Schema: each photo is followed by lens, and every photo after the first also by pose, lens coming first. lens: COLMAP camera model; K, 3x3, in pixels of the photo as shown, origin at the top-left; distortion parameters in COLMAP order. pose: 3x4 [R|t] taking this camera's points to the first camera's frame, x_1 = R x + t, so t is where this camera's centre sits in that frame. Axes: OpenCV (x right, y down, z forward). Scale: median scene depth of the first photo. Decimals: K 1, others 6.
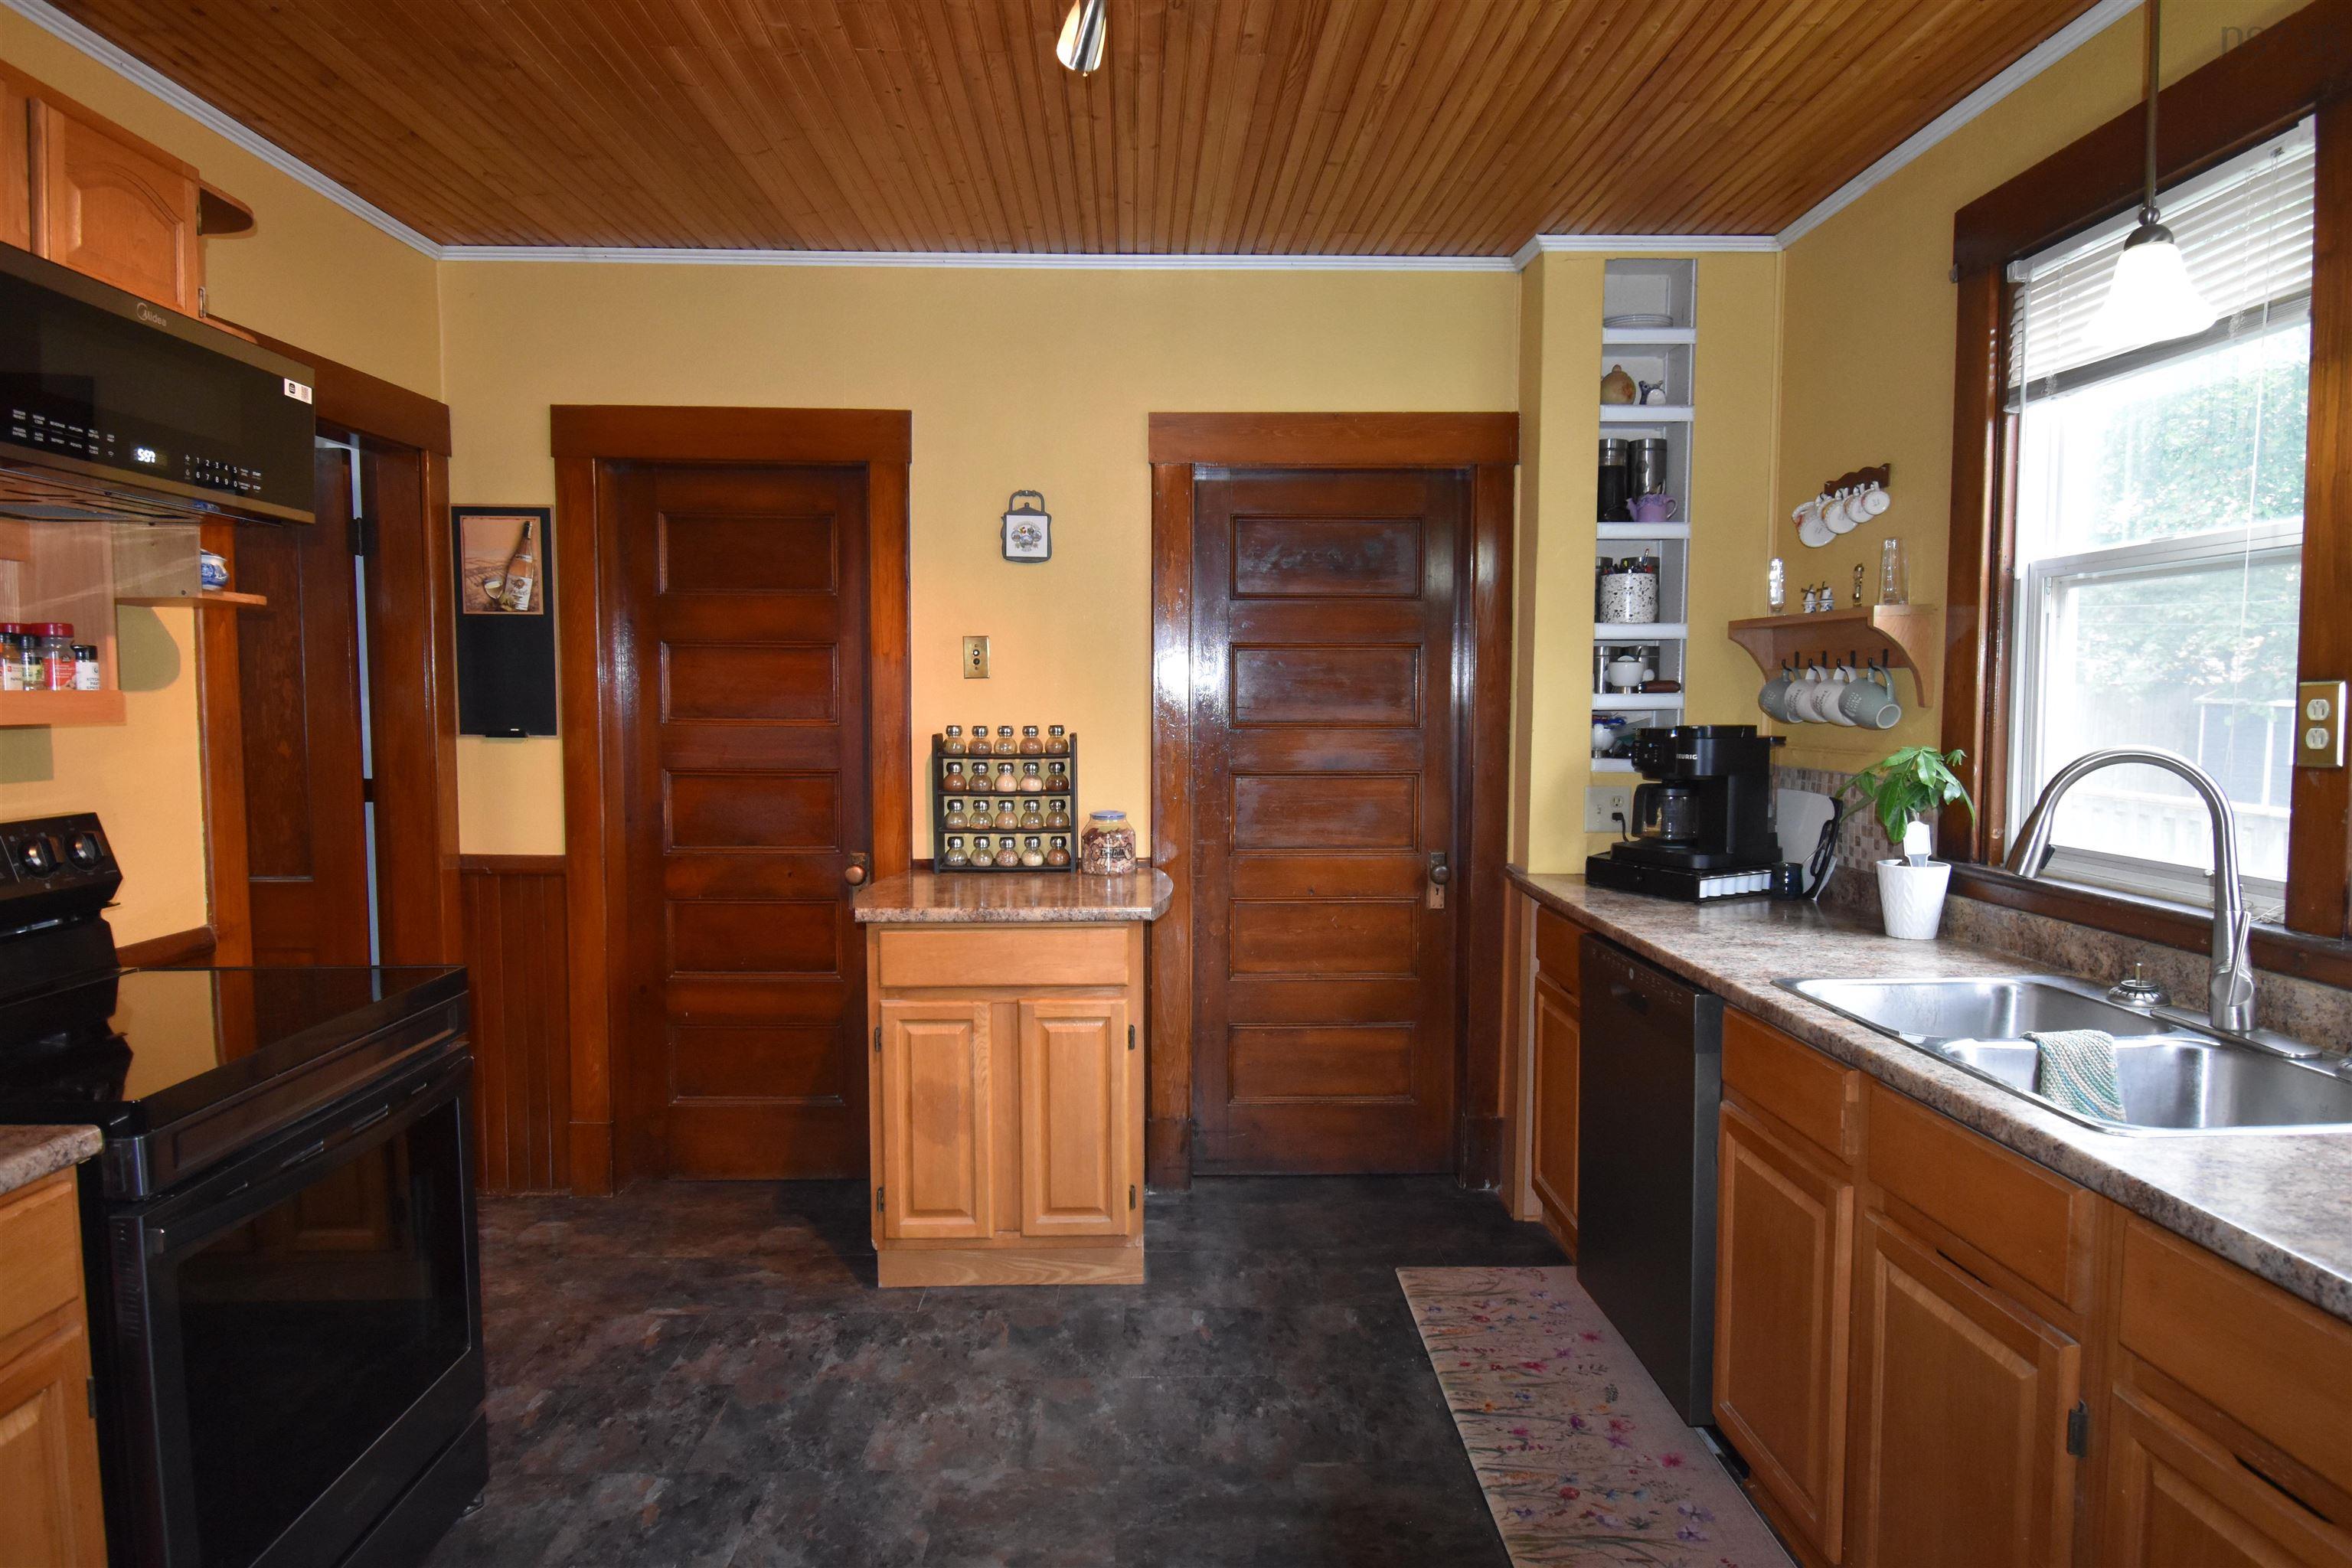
lens RADIAL K [[1403.4, 0, 1176.0], [0, 1403.4, 784.0], [0, 0, 1]] dist [0.003750, -0.000286]
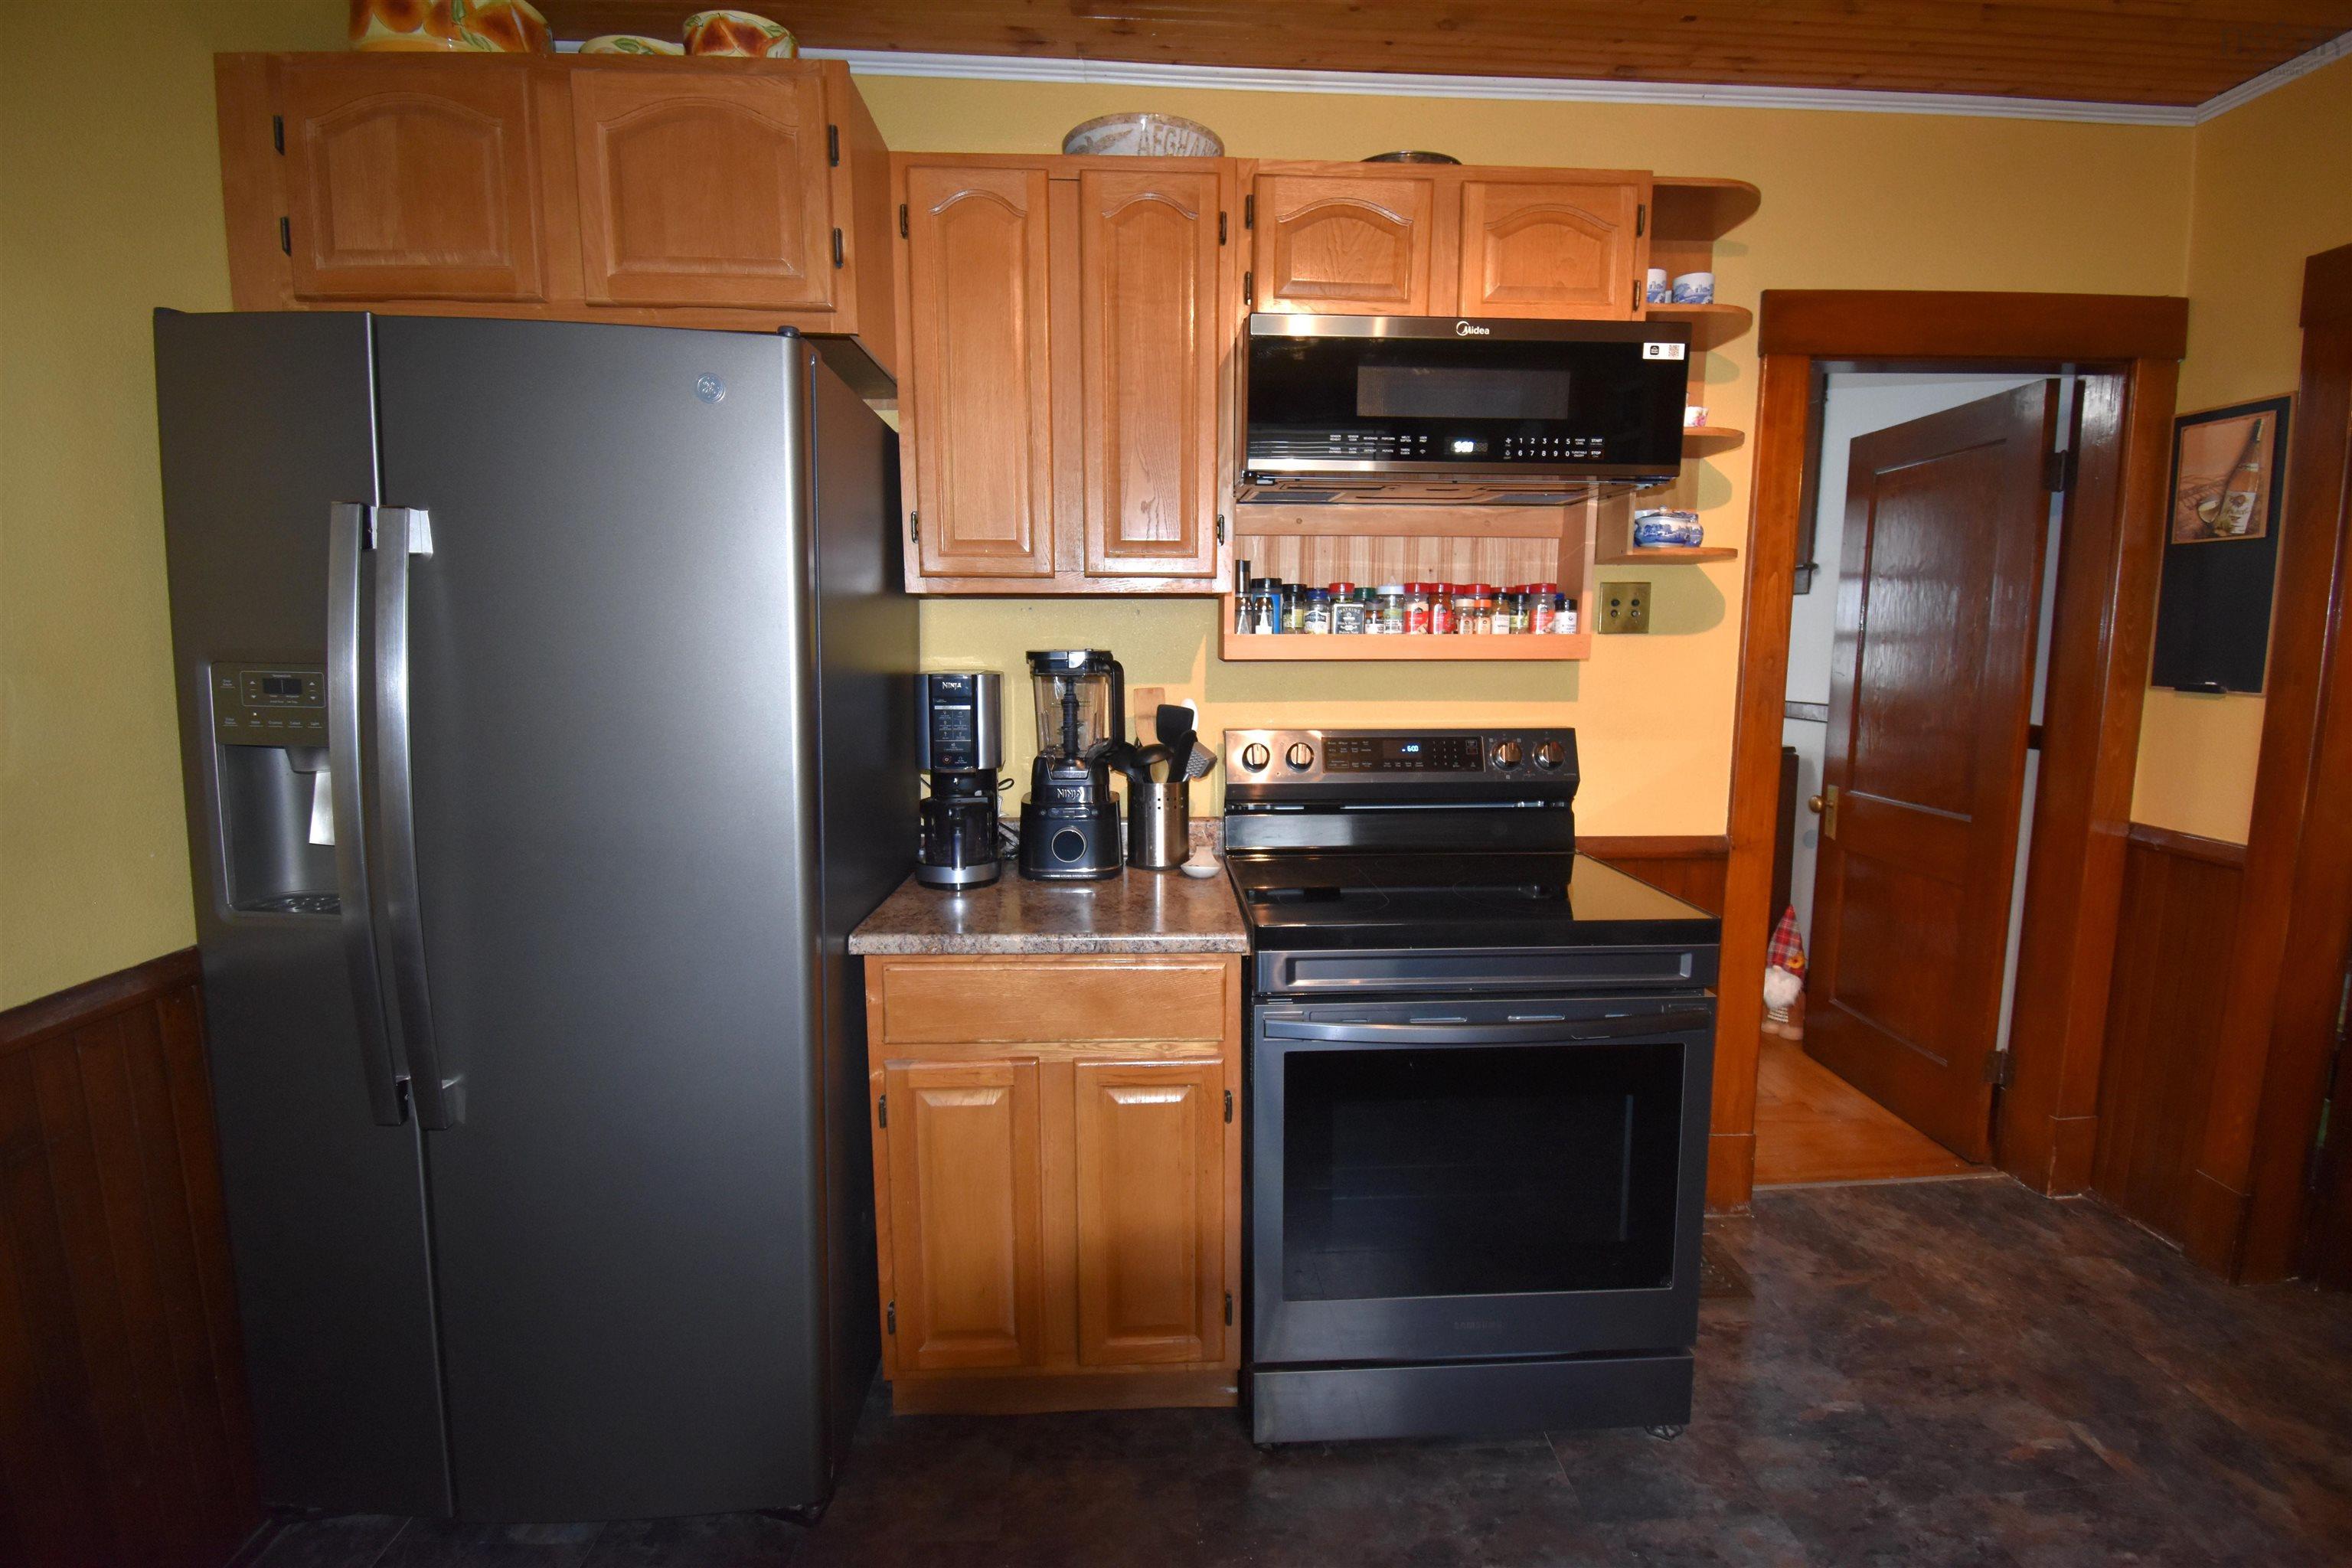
lens RADIAL K [[1039.3, 0, 1193.0], [0, 1039.3, 776.9], [0, 0, 1]] dist [0.023104, -0.027703]
pose [[0.020094, 0.131930, -0.991055, 0.140026], [-0.065533, 0.989298, 0.130368, -0.028213], [0.997648, 0.062327, 0.028524, 0.457392]]
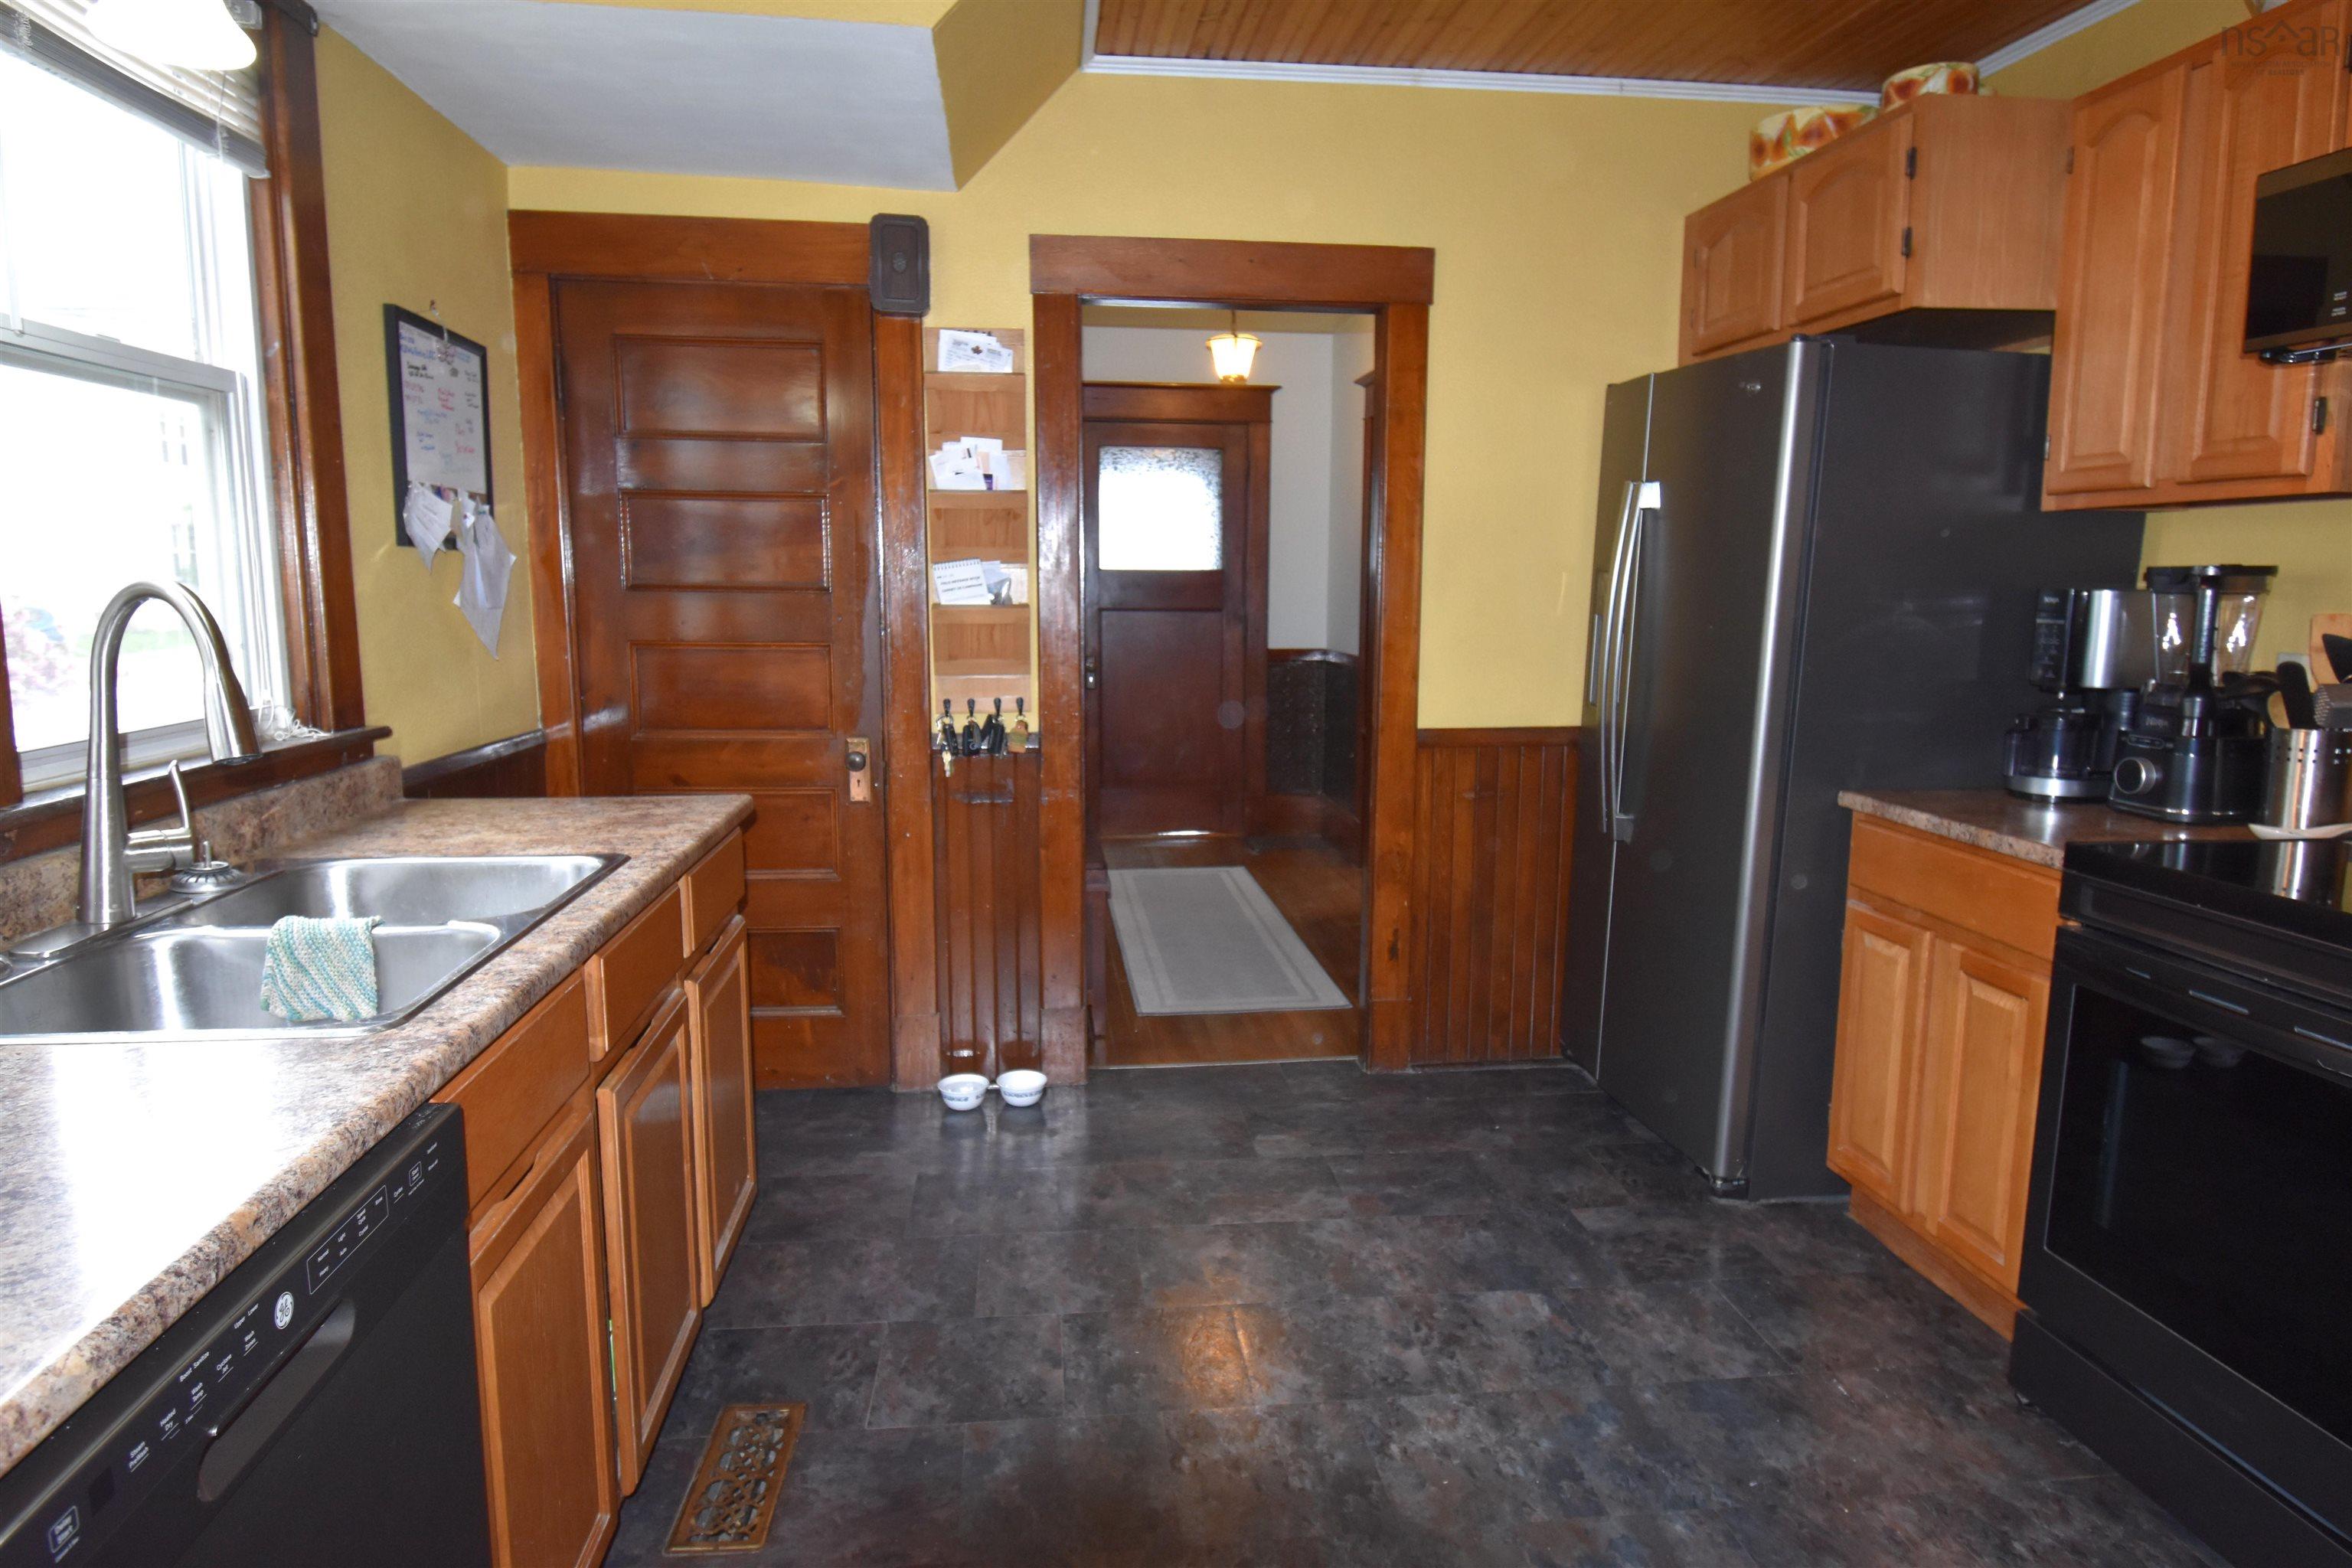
lens RADIAL K [[1403.4, 0, 1176.0], [0, 1403.4, 784.0], [0, 0, 1]] dist [0.003750, -0.000286]
pose [[-0.996246, 0.025266, -0.082803, 0.119034], [0.007281, 0.977530, 0.210673, -0.084262], [0.086265, 0.209279, -0.974043, 1.467612]]
